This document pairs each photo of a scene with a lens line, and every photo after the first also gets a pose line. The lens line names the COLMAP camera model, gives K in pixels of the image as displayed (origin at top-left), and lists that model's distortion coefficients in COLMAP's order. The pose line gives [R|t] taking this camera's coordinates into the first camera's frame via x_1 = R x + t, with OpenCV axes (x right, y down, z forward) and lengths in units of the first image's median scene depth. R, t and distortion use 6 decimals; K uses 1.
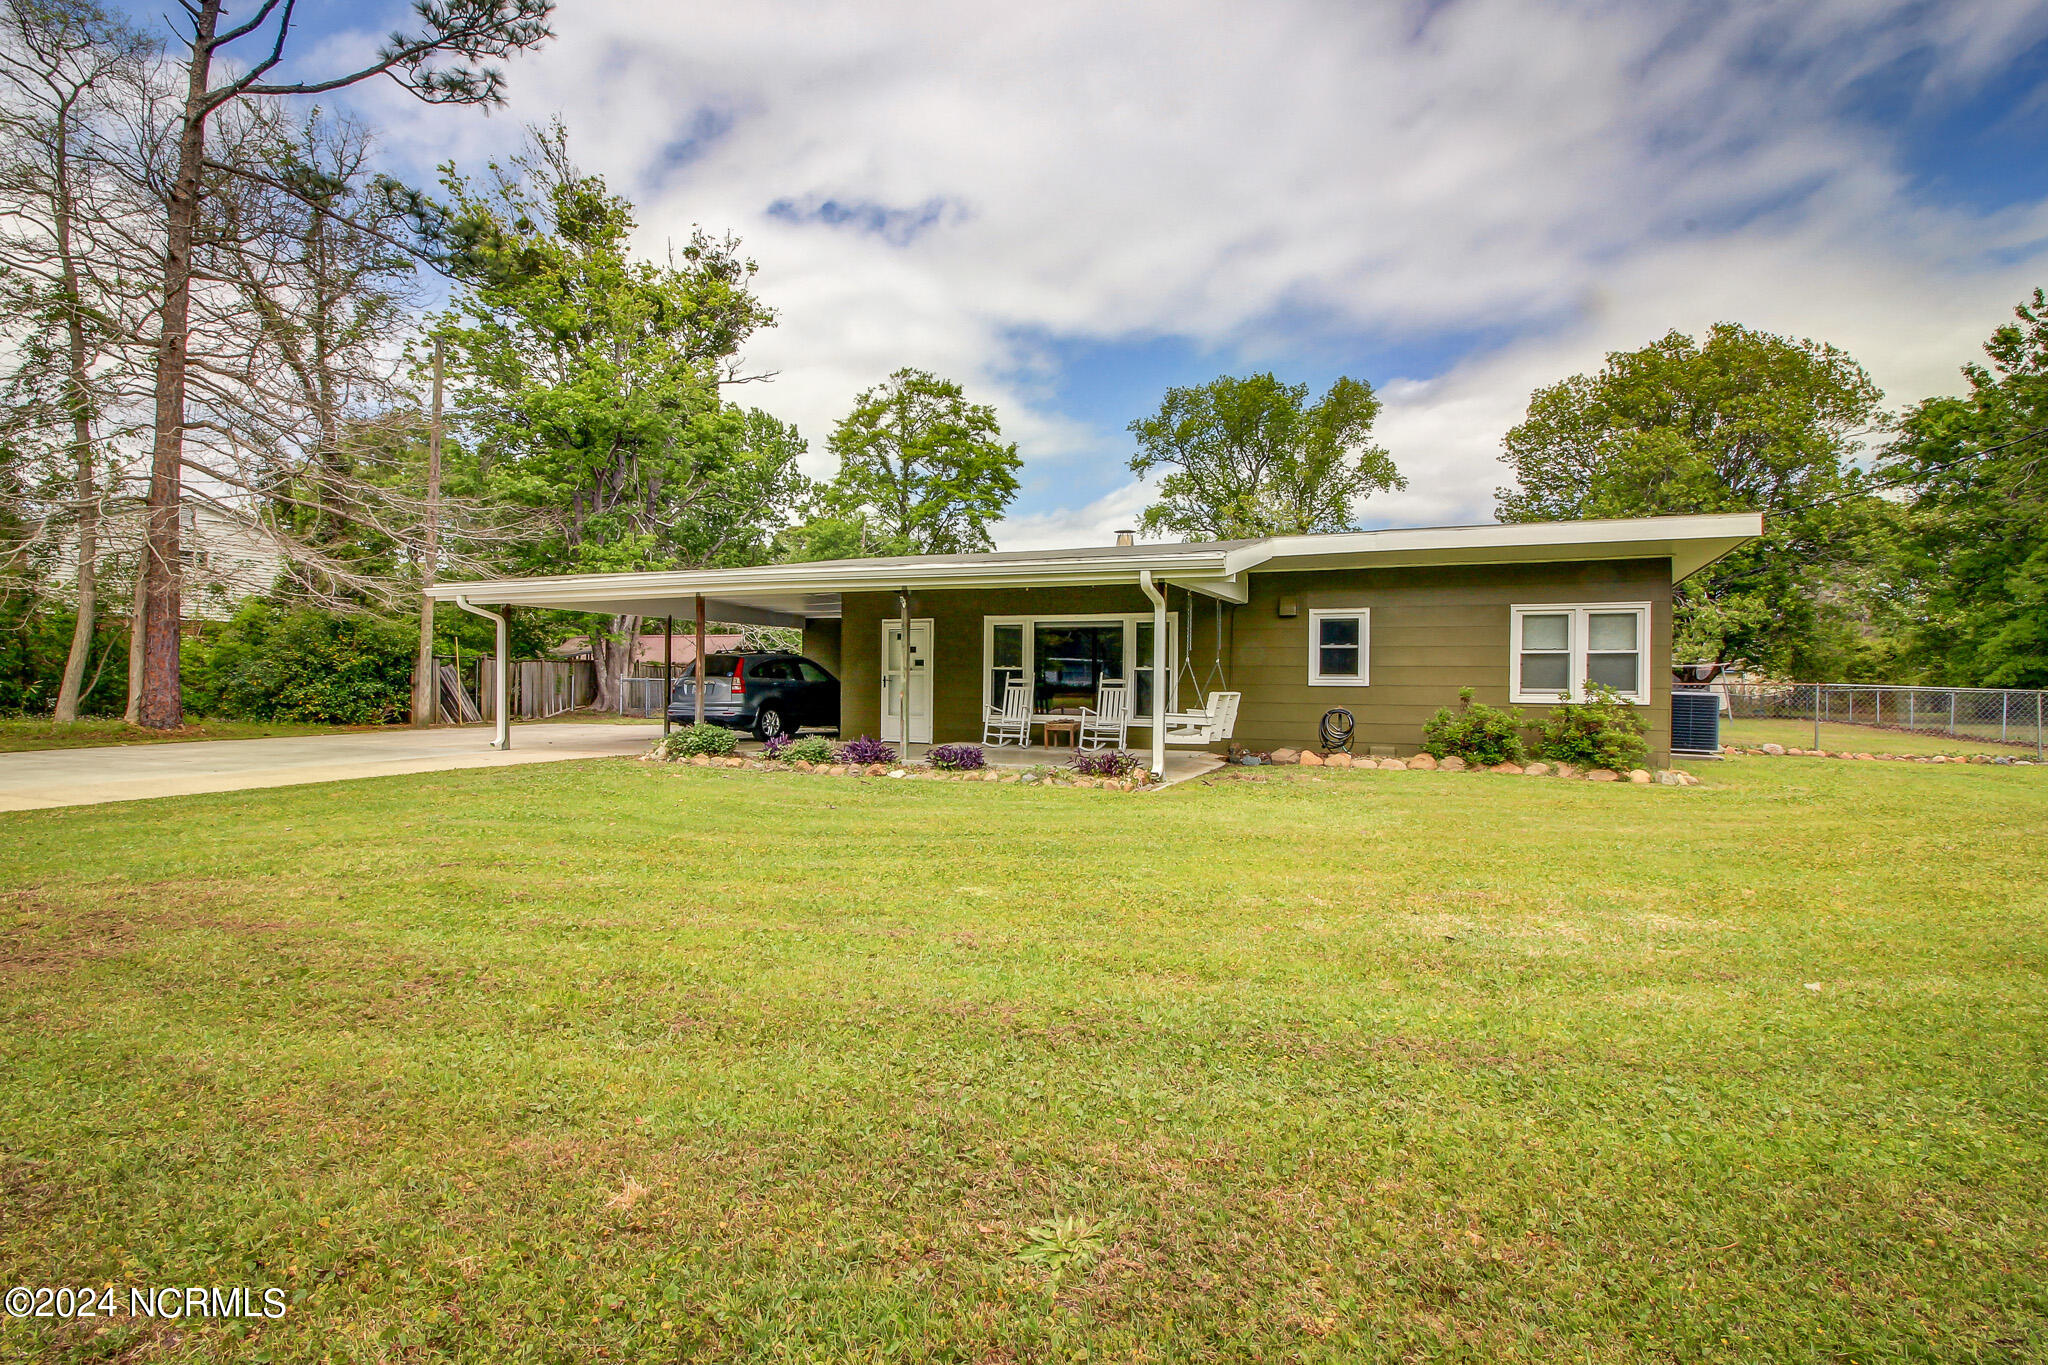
lens RADIAL K [[949.3, 0, 1024.0], [0, 949.3, 682.5], [0, 0, 1]] dist [-0.014270, -0.000351]
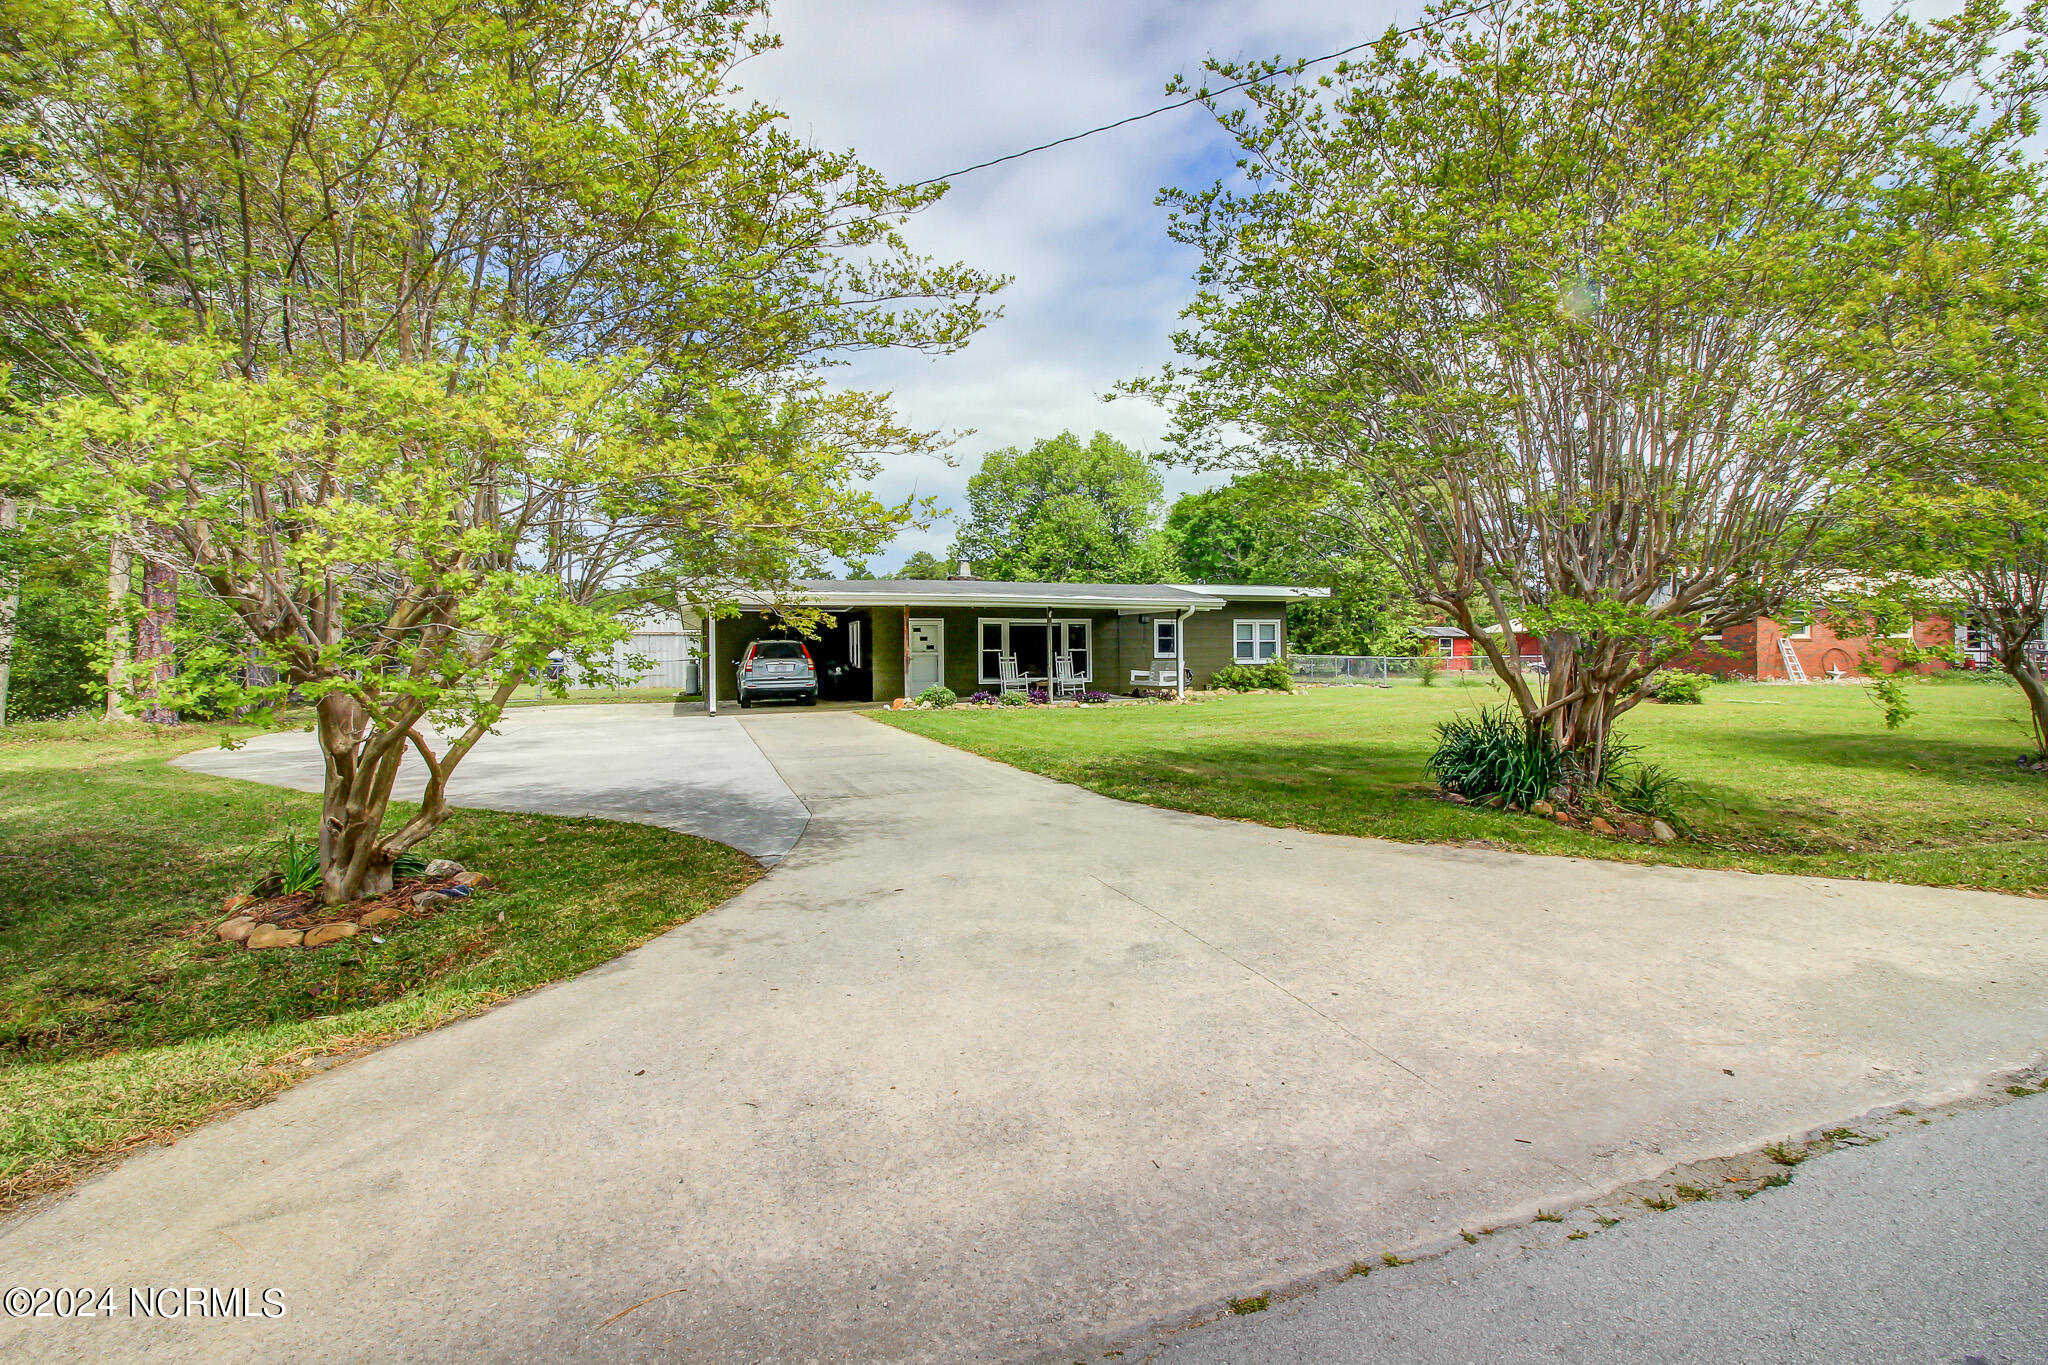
lens RADIAL K [[983.6, 0, 968.5], [0, 983.6, 652.9], [0, 0, 1]] dist [-0.000416, -0.000146]
pose [[0.757387, -0.010010, 0.652890, -1.138581], [0.016727, 0.999852, -0.004074, -0.004111], [-0.652752, 0.014007, 0.757442, -0.259378]]
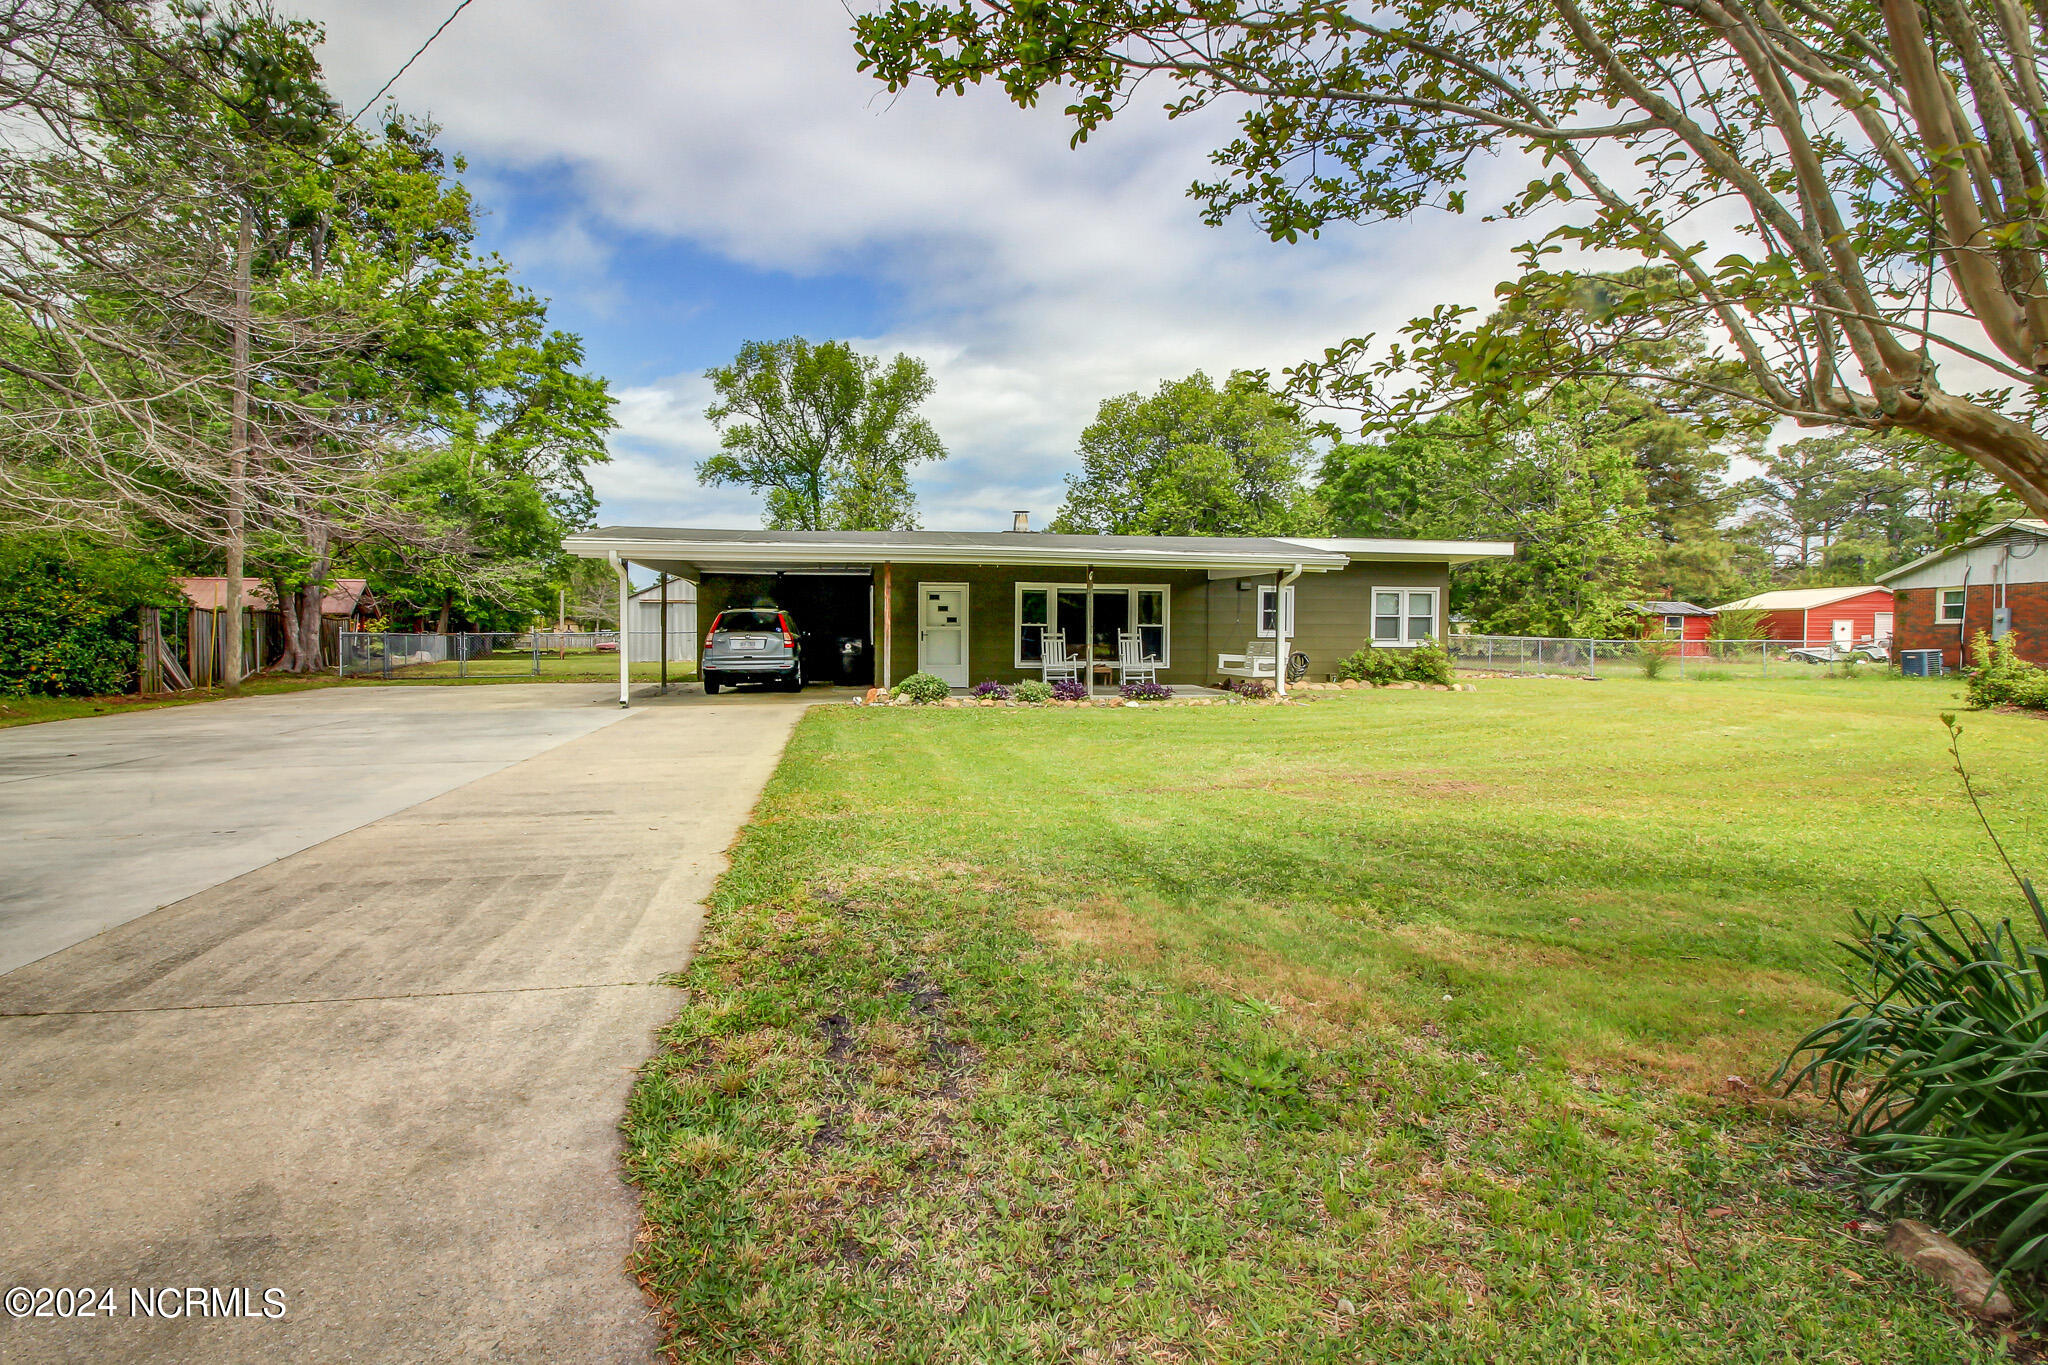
lens RADIAL K [[983.6, 0, 968.5], [0, 983.6, 652.9], [0, 0, 1]] dist [-0.000416, -0.000146]
pose [[0.852709, -0.014931, 0.522173, -0.756723], [0.004315, 0.999759, 0.021540, -0.005794], [-0.522368, -0.016114, 0.852568, -0.064517]]
